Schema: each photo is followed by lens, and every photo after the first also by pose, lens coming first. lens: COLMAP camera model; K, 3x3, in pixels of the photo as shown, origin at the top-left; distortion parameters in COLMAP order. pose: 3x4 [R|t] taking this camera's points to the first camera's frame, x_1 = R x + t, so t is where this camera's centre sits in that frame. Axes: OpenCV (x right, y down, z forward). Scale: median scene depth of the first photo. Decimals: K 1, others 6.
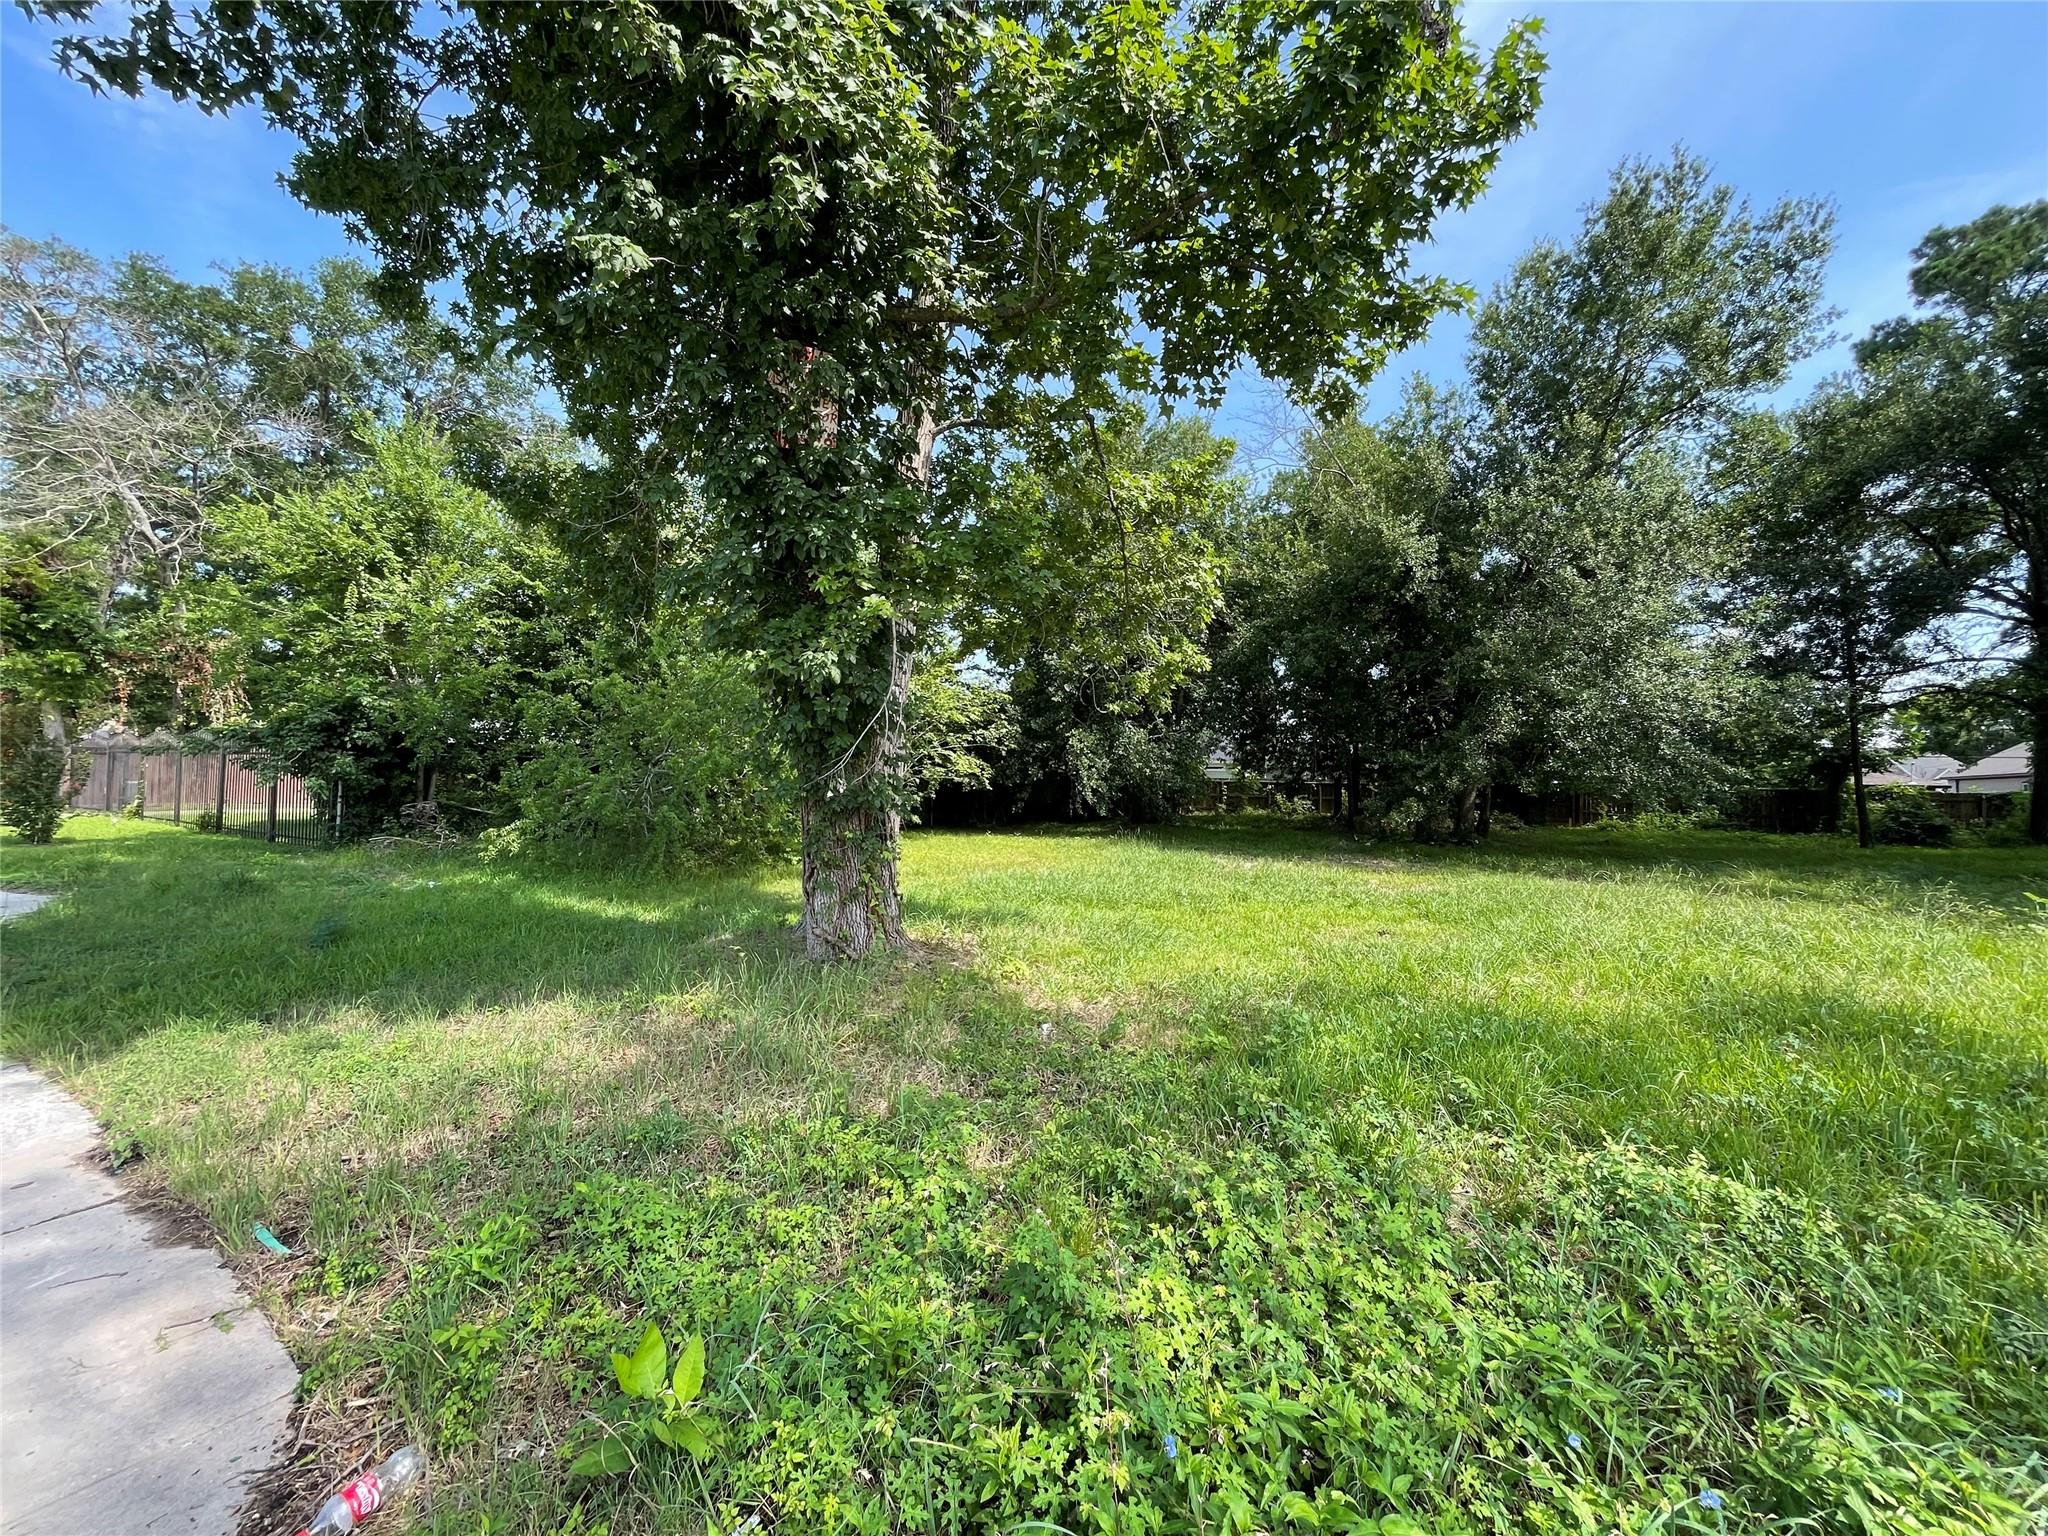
lens RADIAL K [[823.6, 0, 1024.0], [0, 823.6, 768.0], [0, 0, 1]] dist [-0.000234, 0.000120]
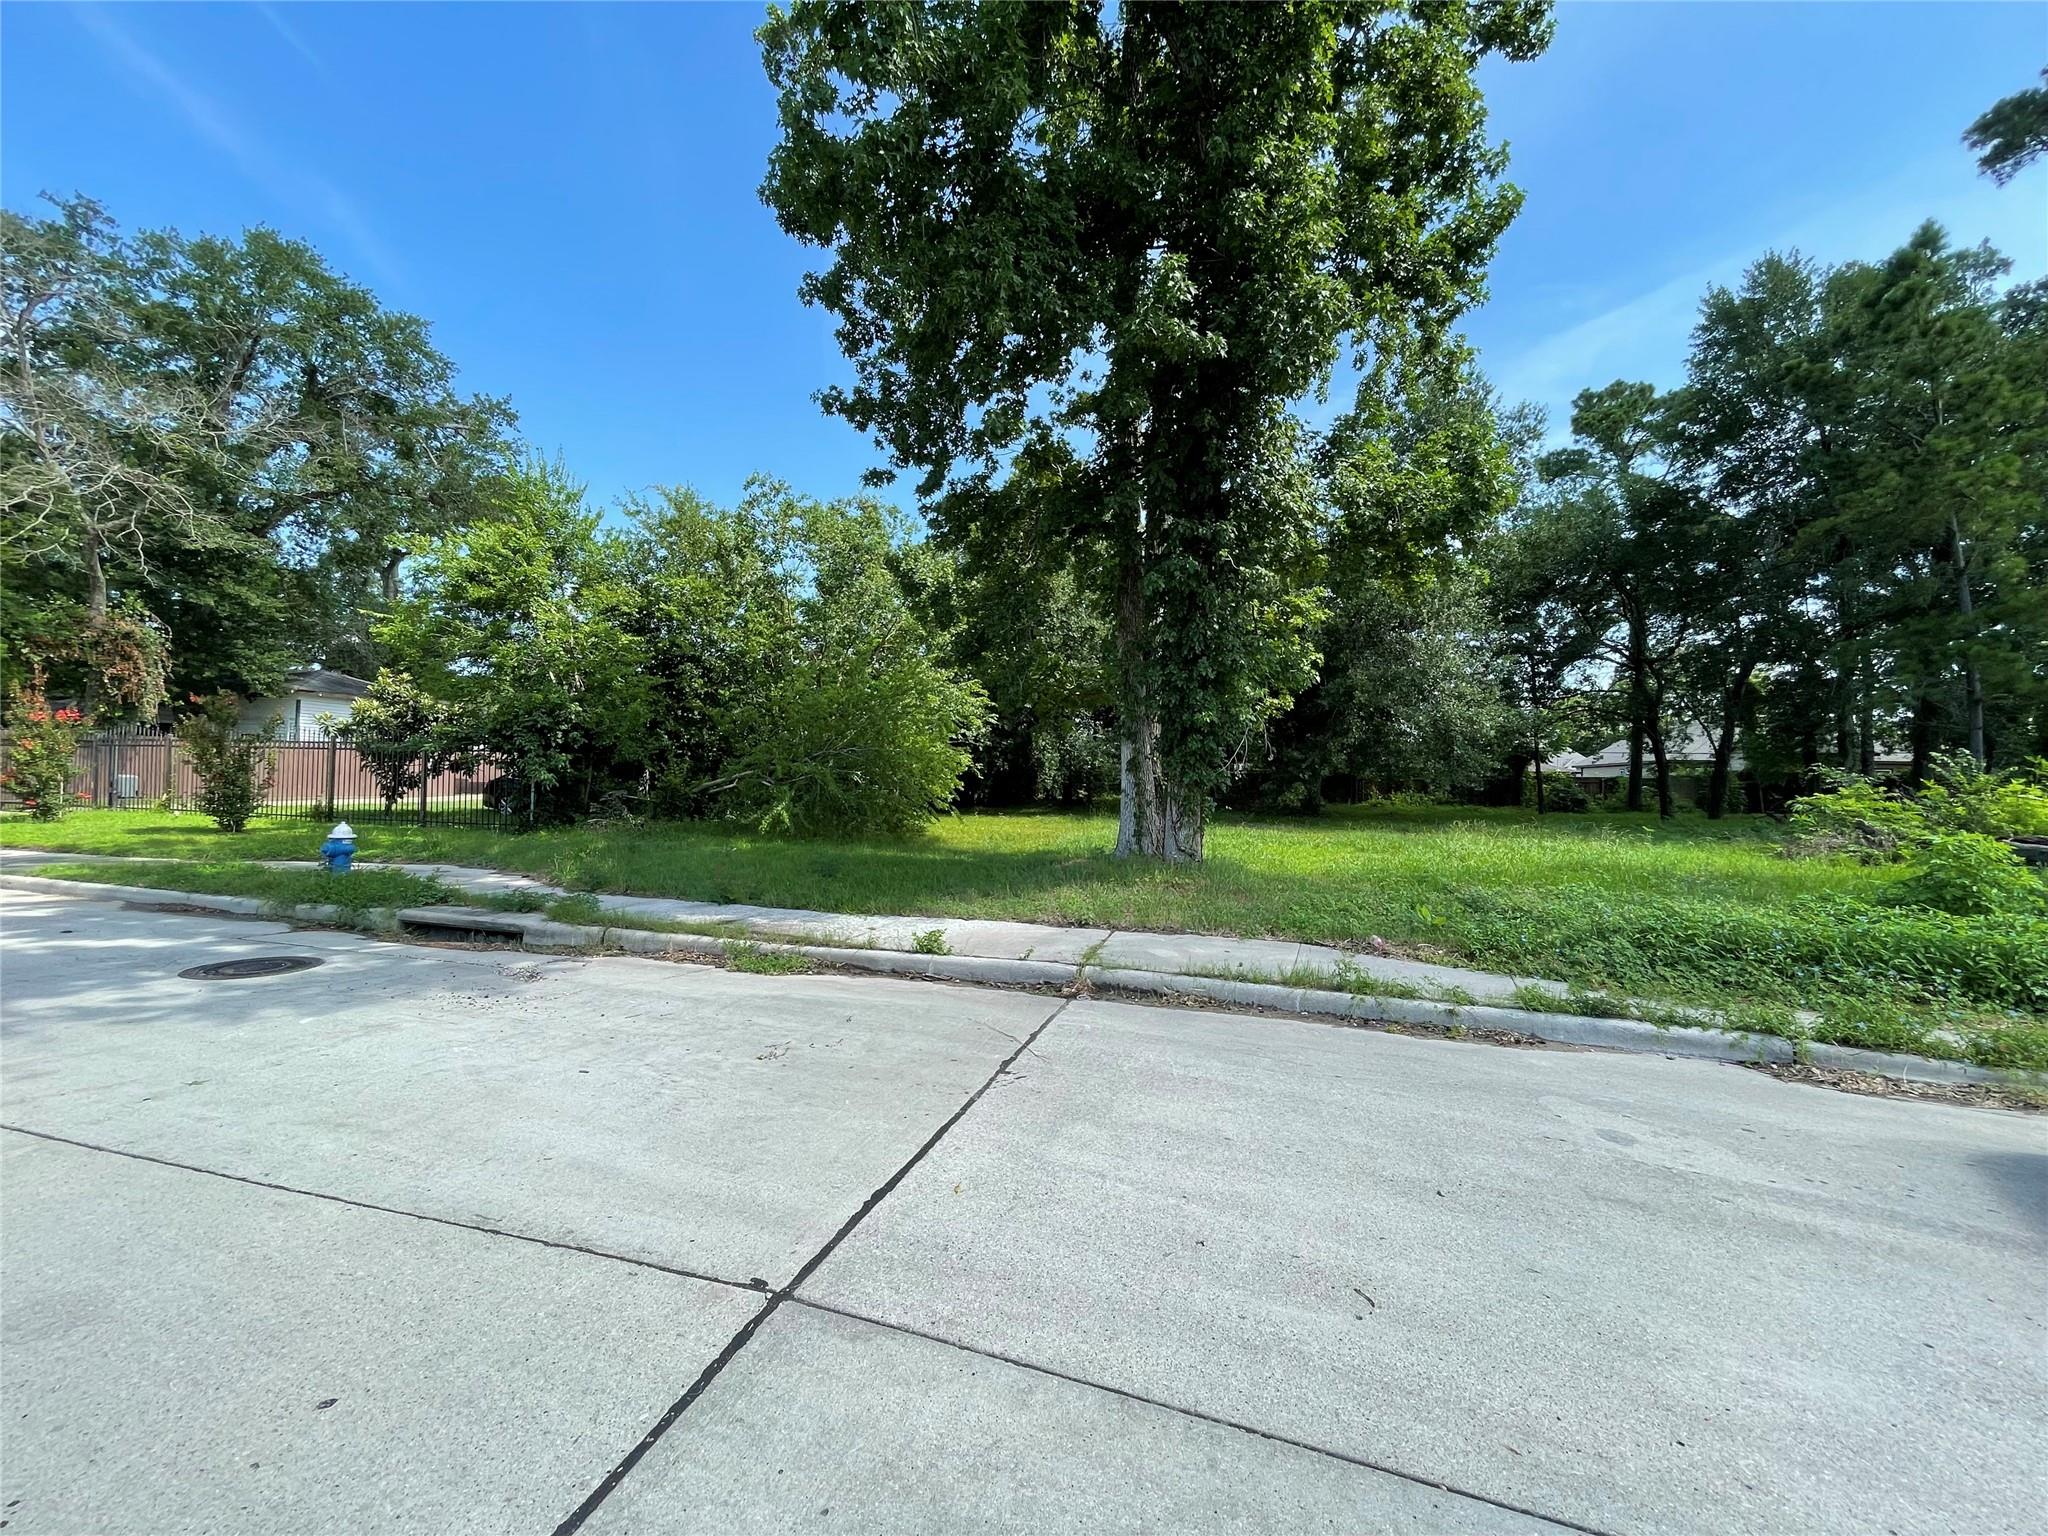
lens RADIAL K [[823.6, 0, 1024.0], [0, 823.6, 768.0], [0, 0, 1]] dist [-0.000234, 0.000120]
pose [[0.967462, -0.003123, 0.252998, -0.609571], [-0.000611, 0.999892, 0.014676, -0.015237], [-0.253017, -0.014353, 0.967355, -0.453934]]
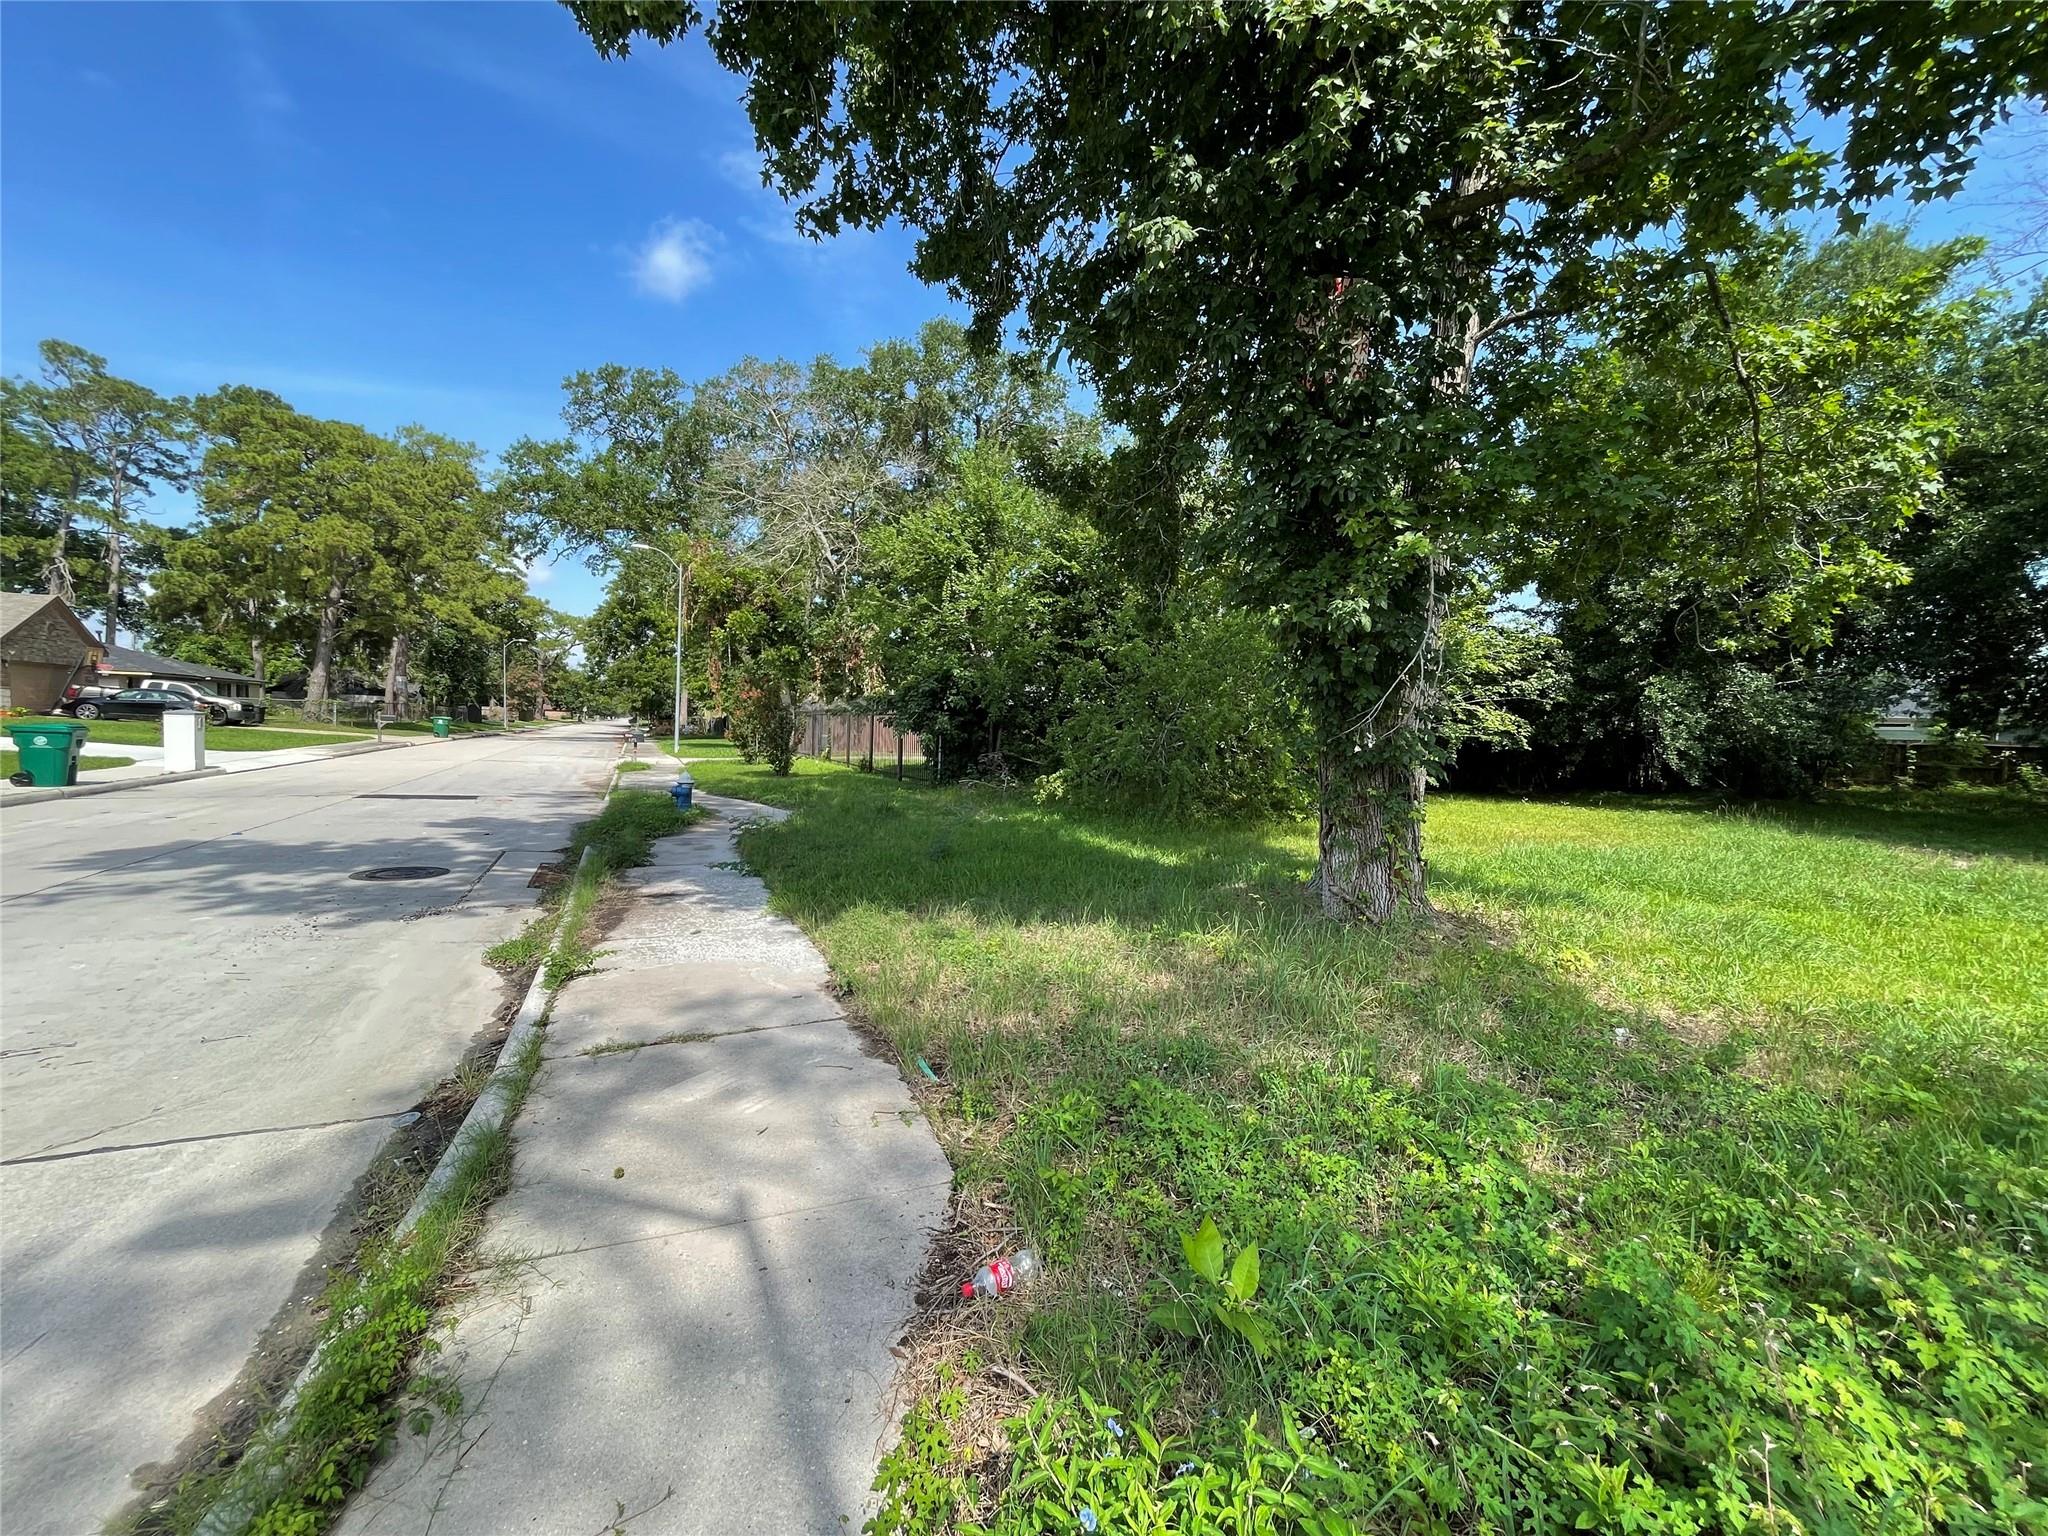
lens RADIAL K [[824.7, 0, 1024.0], [0, 824.7, 768.0], [0, 0, 1]] dist [-0.000926, -0.000401]
pose [[0.838096, 0.026743, -0.544868, -0.027666], [-0.000184, 0.998811, 0.048740, 0.006297], [0.545524, -0.040749, 0.837104, -0.013913]]
